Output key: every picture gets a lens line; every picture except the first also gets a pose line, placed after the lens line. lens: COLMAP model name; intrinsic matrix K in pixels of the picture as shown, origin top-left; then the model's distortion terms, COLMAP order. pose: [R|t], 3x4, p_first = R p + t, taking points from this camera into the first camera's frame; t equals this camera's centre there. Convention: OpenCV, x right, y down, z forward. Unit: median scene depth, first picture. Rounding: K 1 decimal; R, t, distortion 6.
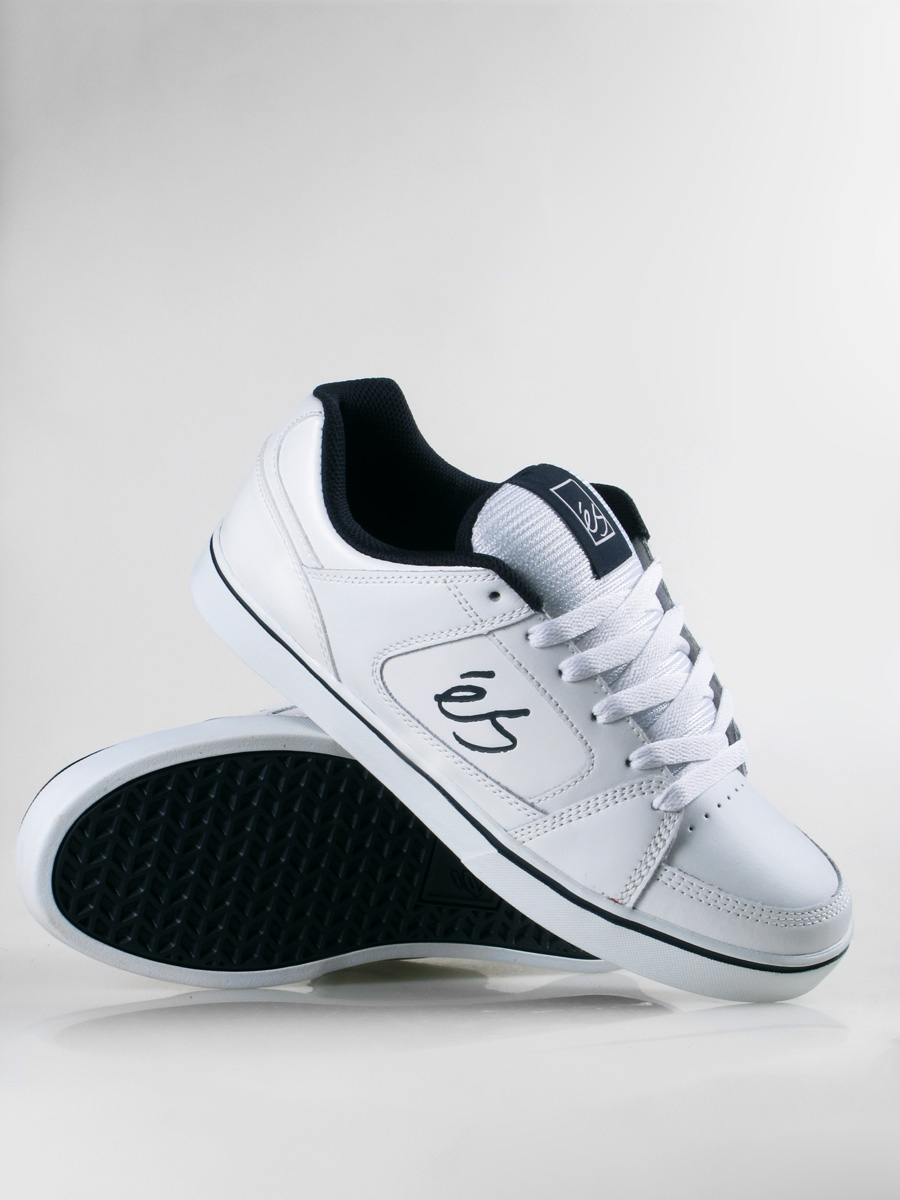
lens RADIAL K [[2818.4, 0, 450.0], [0, 2818.4, 600.0], [0, 0, 1]] dist [0.047269, -5.557132]
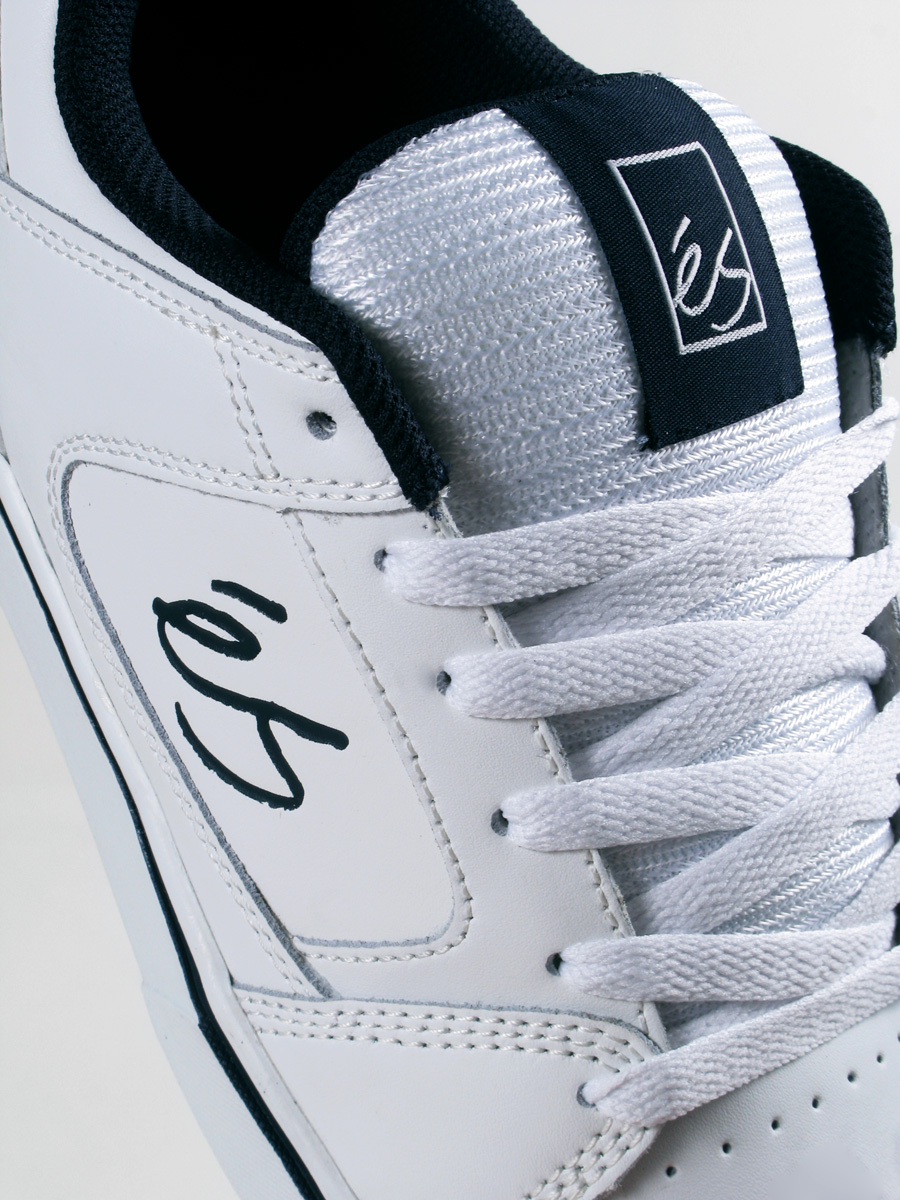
lens RADIAL K [[2818.4, 0, 450.0], [0, 2818.4, 600.0], [0, 0, 1]] dist [0.047269, -5.557132]
pose [[0.925754, 0.331273, -0.182312, 0.100458], [-0.273808, 0.919817, 0.281010, -0.083079], [0.260785, -0.210228, 0.942229, 0.660321]]
